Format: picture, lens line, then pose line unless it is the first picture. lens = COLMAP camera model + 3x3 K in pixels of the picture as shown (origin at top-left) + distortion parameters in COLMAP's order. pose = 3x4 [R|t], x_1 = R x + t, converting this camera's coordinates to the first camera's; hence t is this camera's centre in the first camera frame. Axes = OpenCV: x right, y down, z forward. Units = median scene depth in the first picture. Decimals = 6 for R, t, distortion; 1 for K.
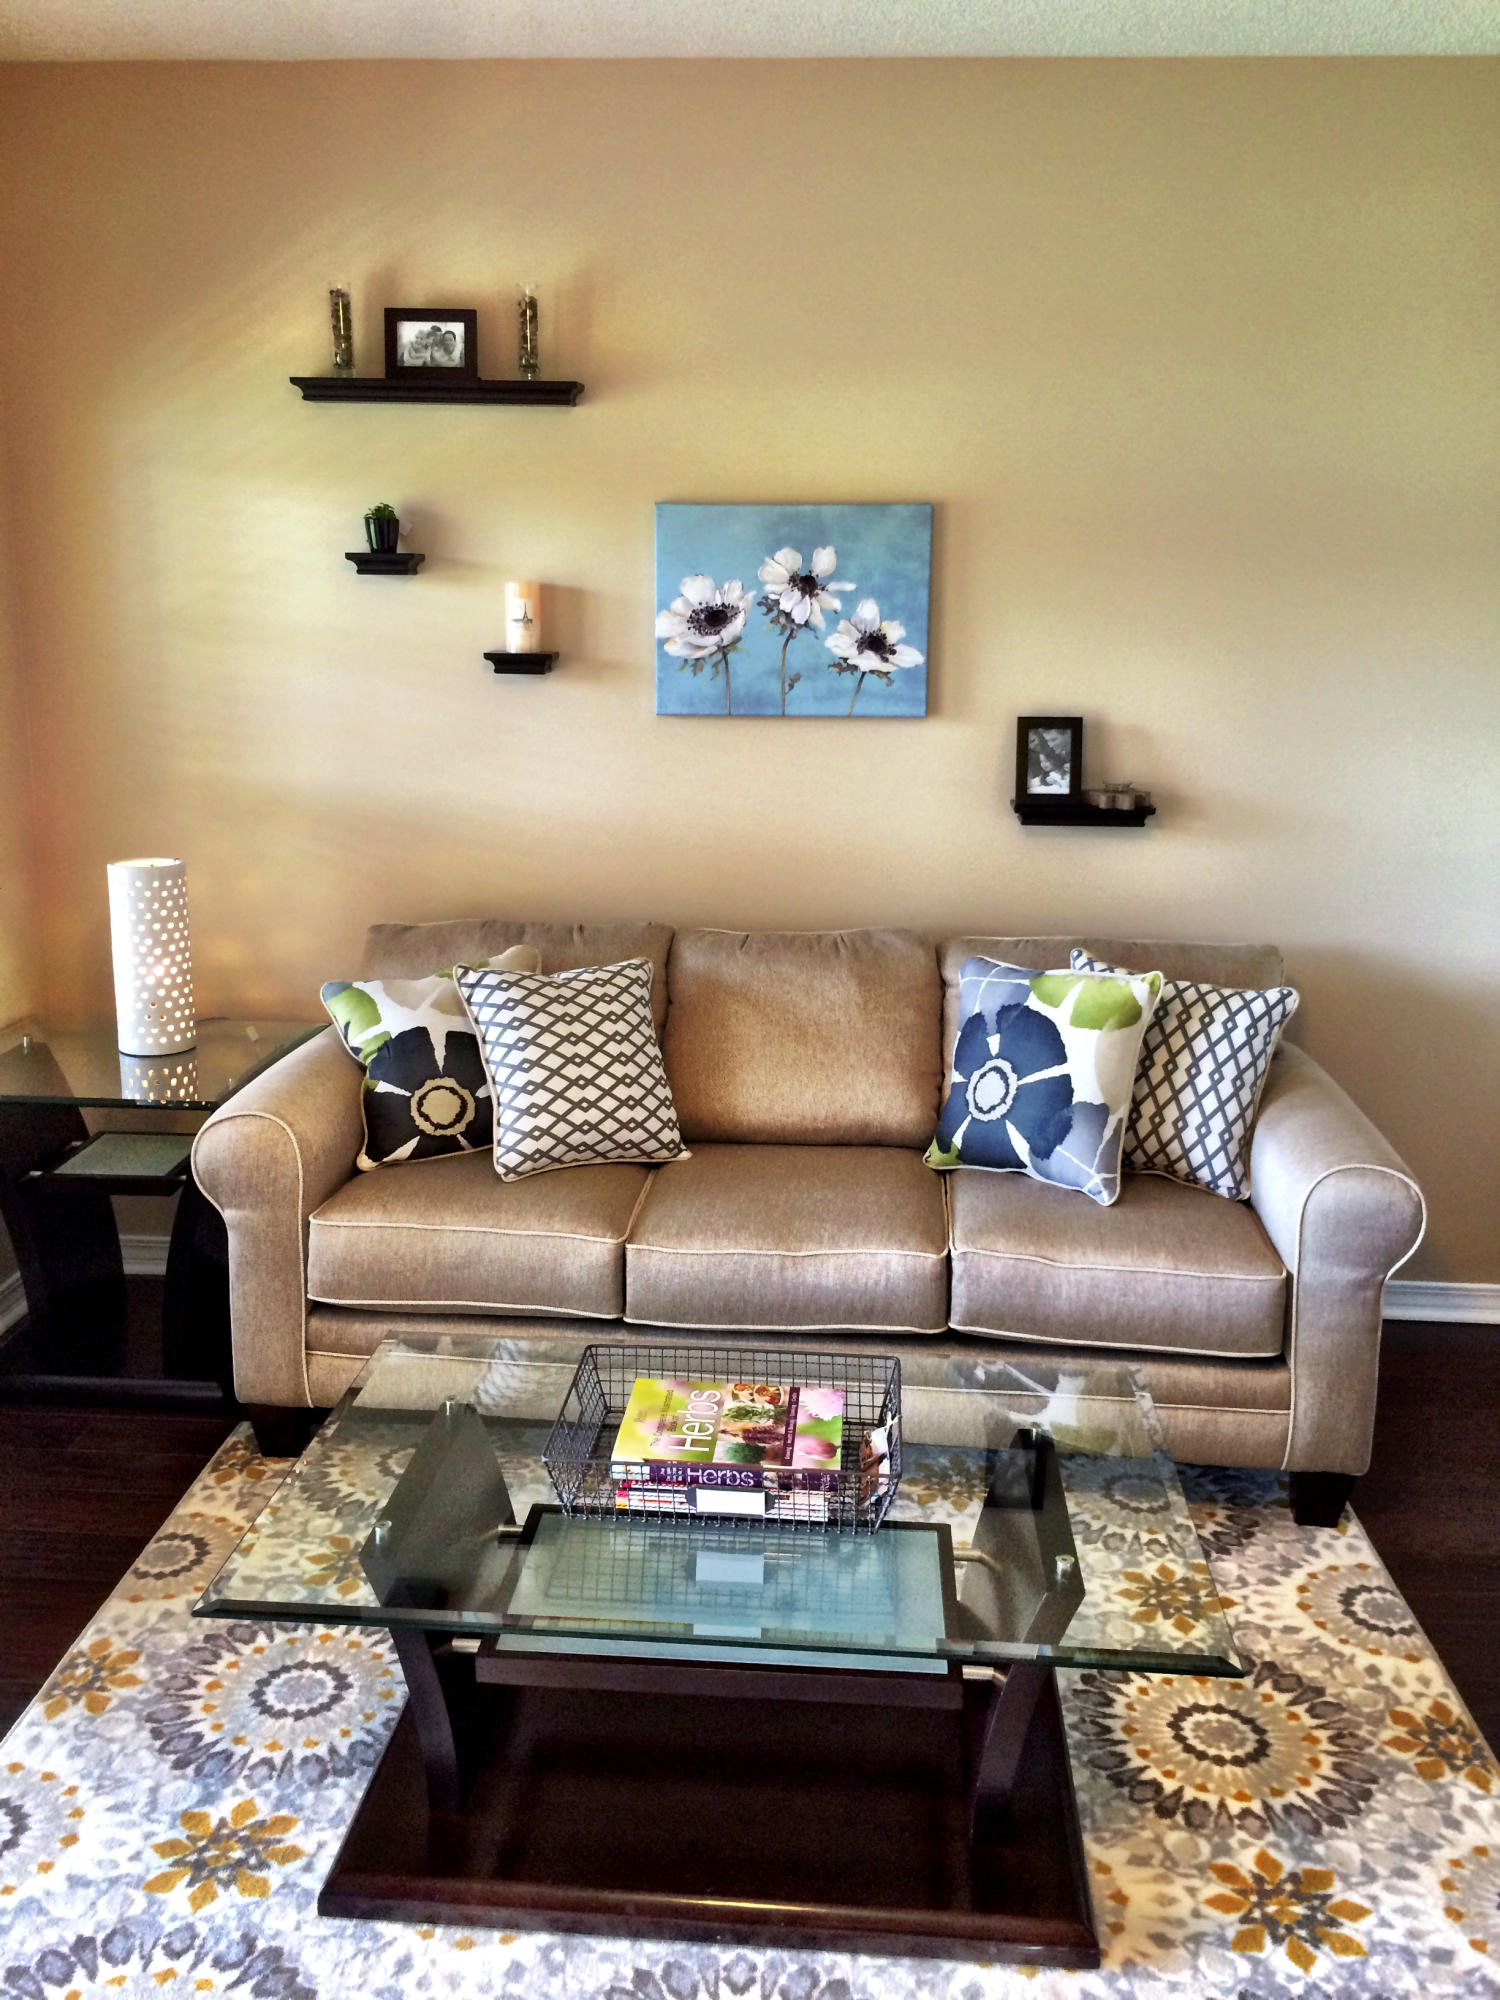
lens RADIAL K [[1698.9, 0, 746.0], [0, 1698.9, 966.8], [0, 0, 1]] dist [0.095336, -0.107357]
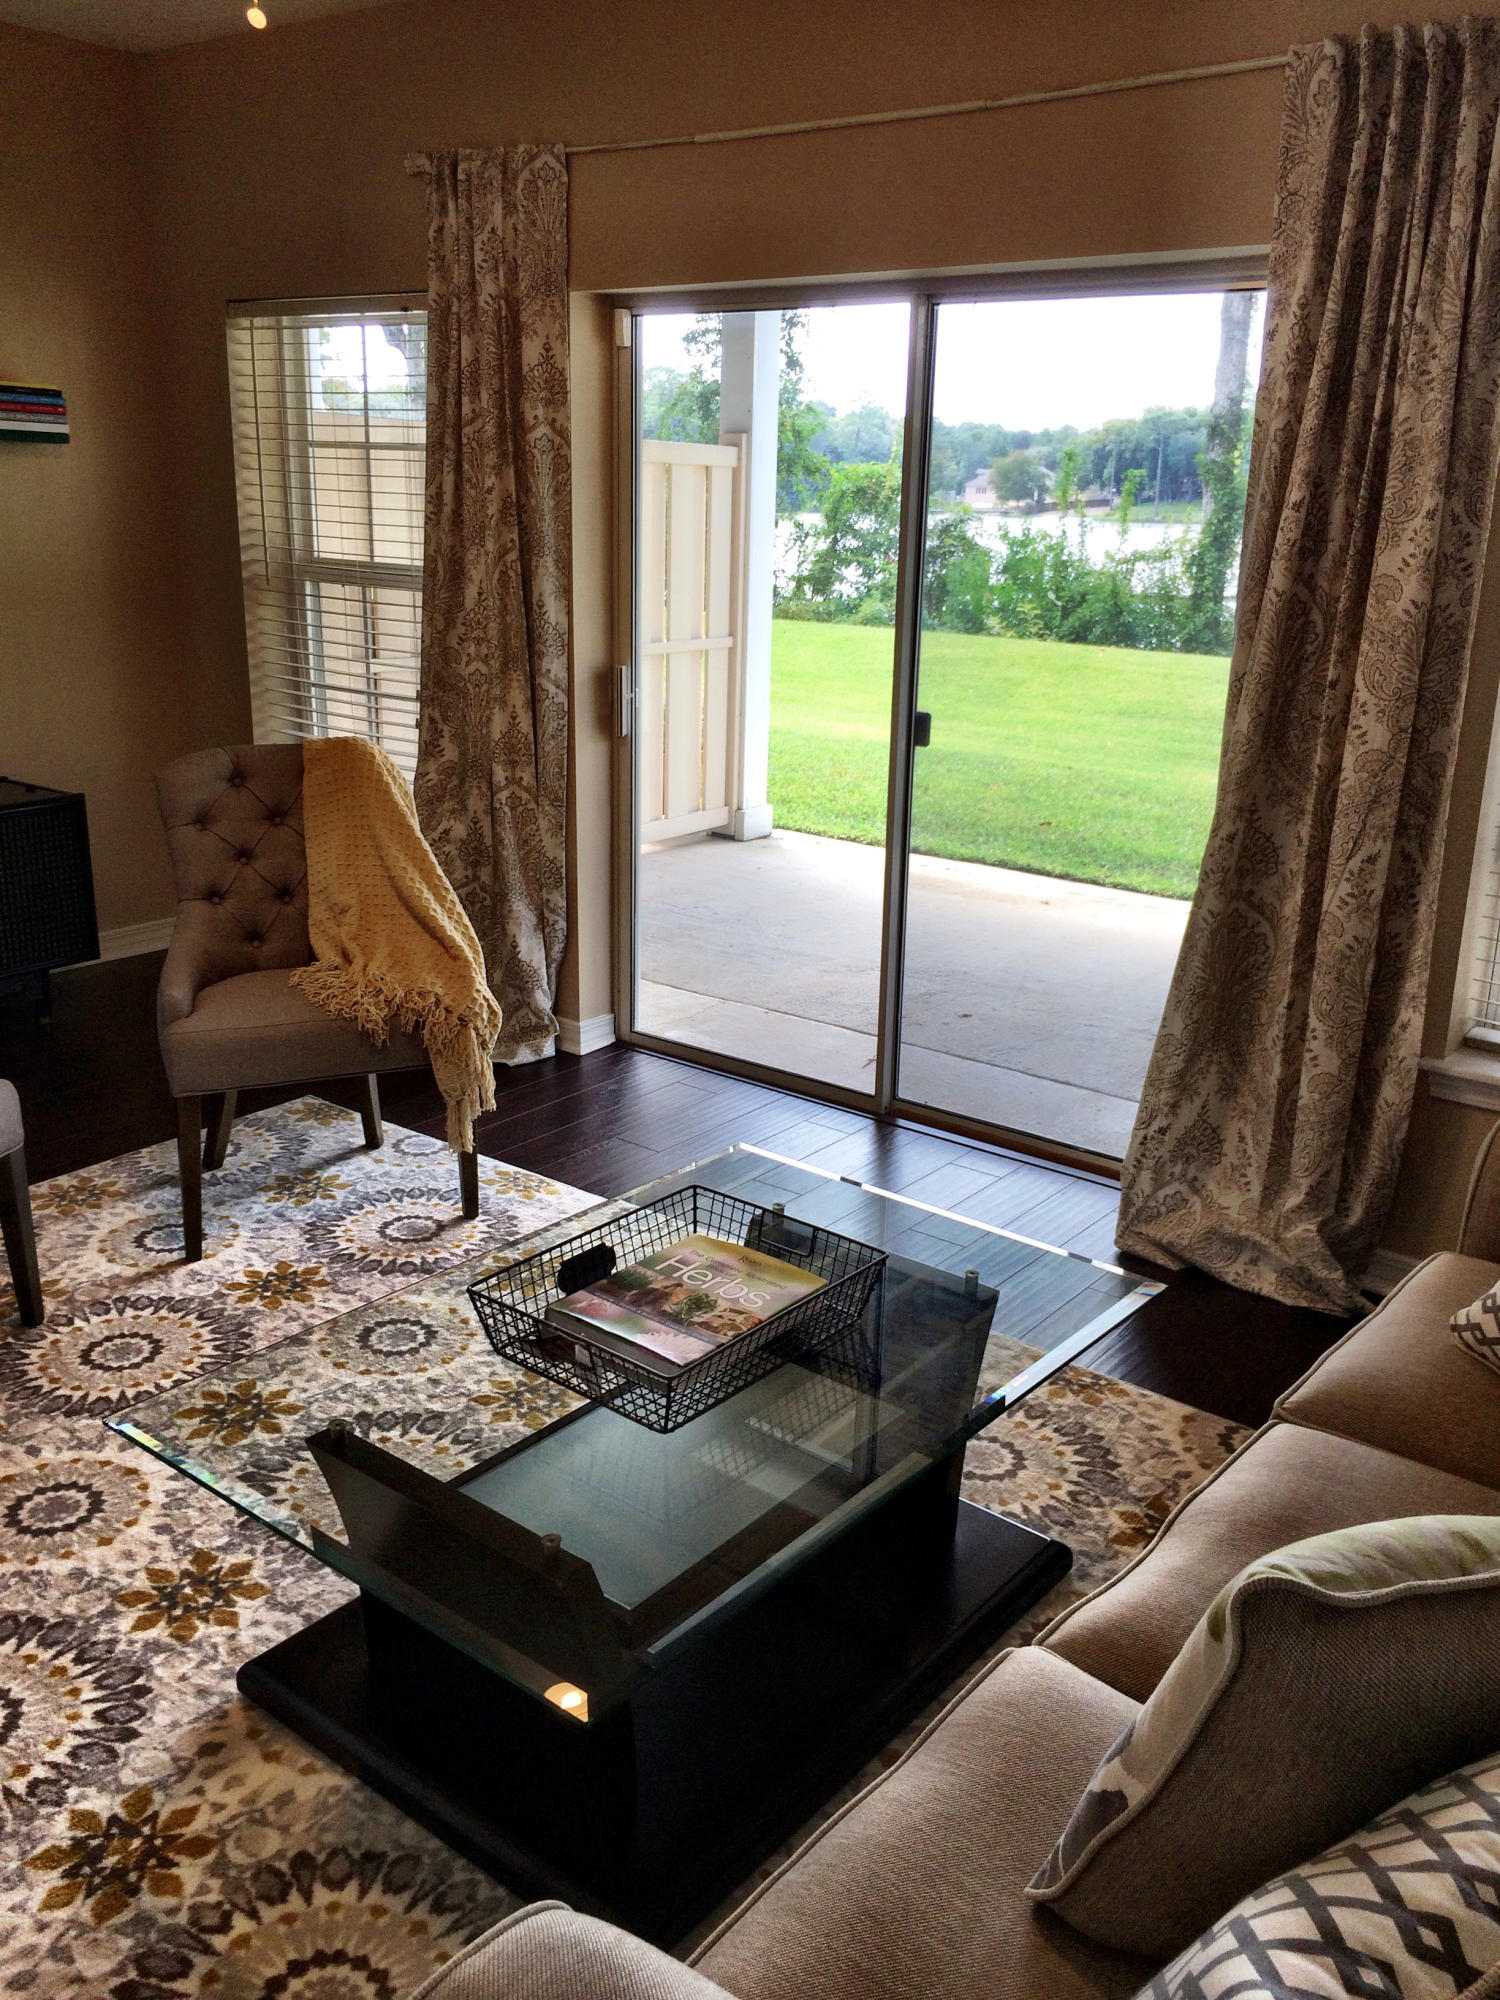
lens RADIAL K [[1687.4, 0, 741.6], [0, 1687.4, 983.3], [0, 0, 1]] dist [0.075917, -0.103661]
pose [[-0.557688, 0.201912, -0.805118, 0.495073], [-0.210646, 0.903783, 0.372565, -0.175518], [0.802877, 0.377370, -0.461497, 0.979068]]
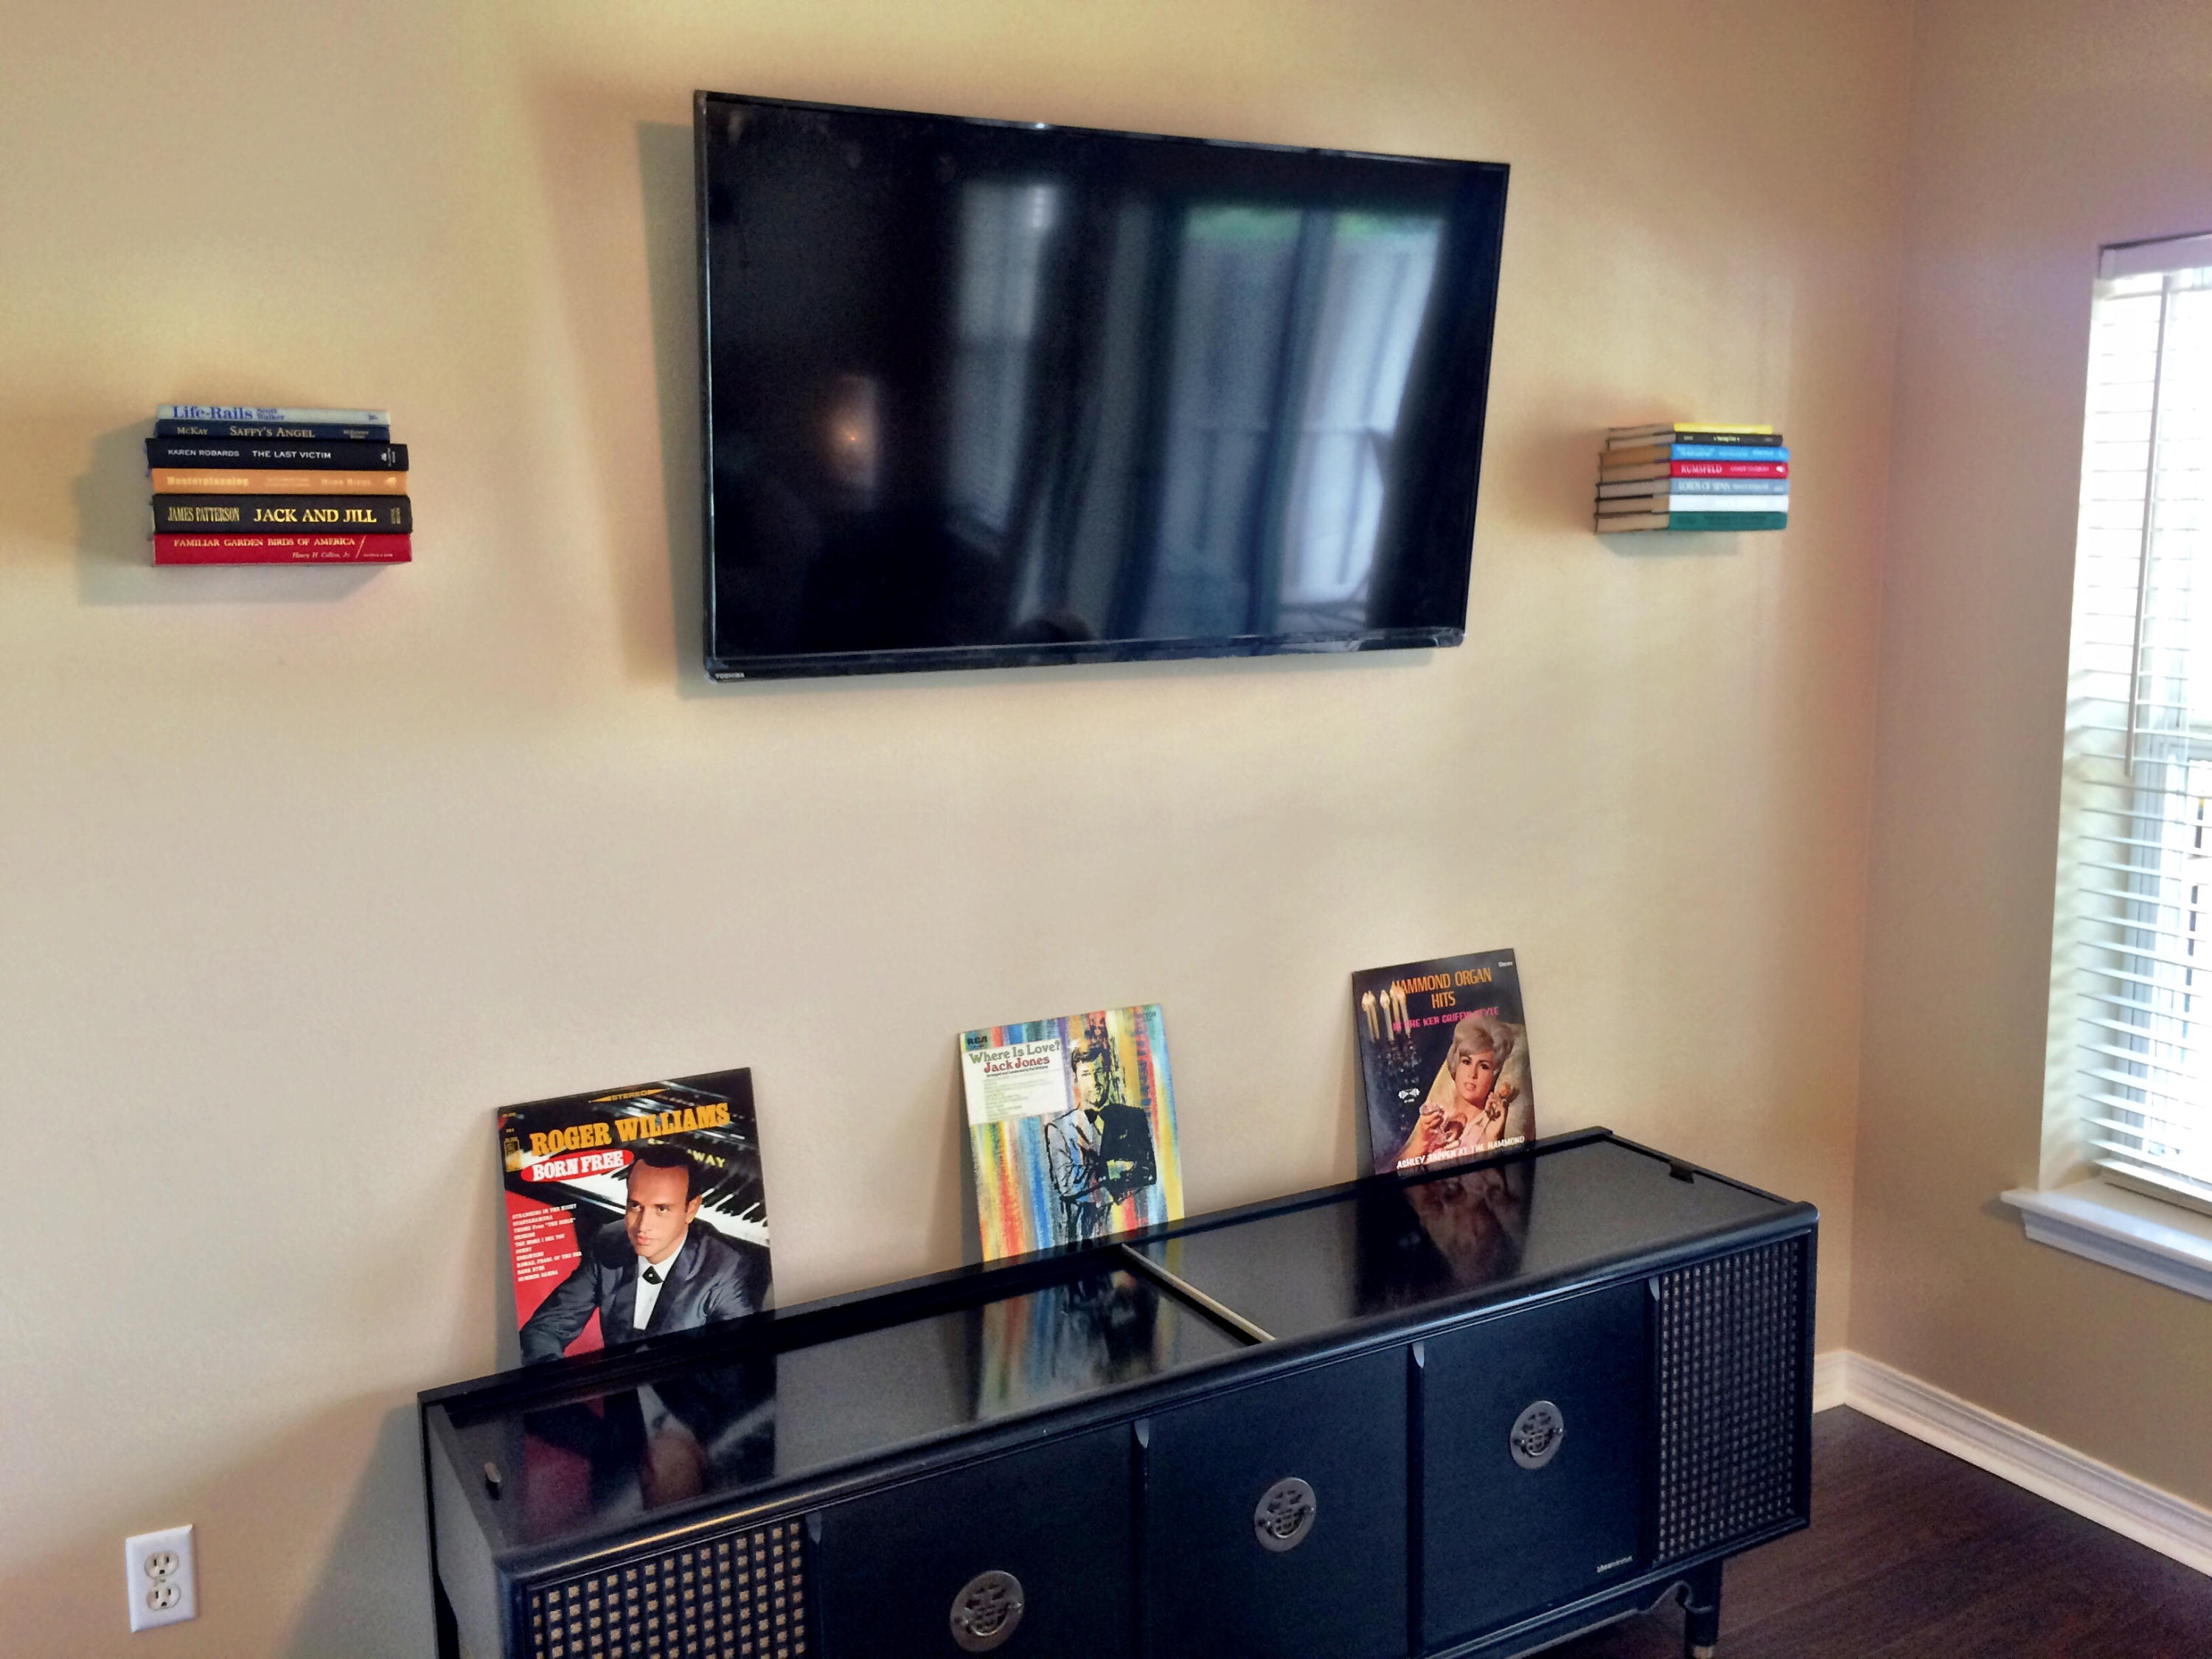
lens RADIAL K [[1917.5, 0, 1106.0], [0, 1917.5, 829.5], [0, 0, 1]] dist [0.107557, -0.184929]
pose [[-0.841789, 0.076723, -0.534326, 0.292018], [-0.113476, 0.942579, 0.314116, -0.039849], [0.527744, 0.325052, -0.784746, 0.238670]]
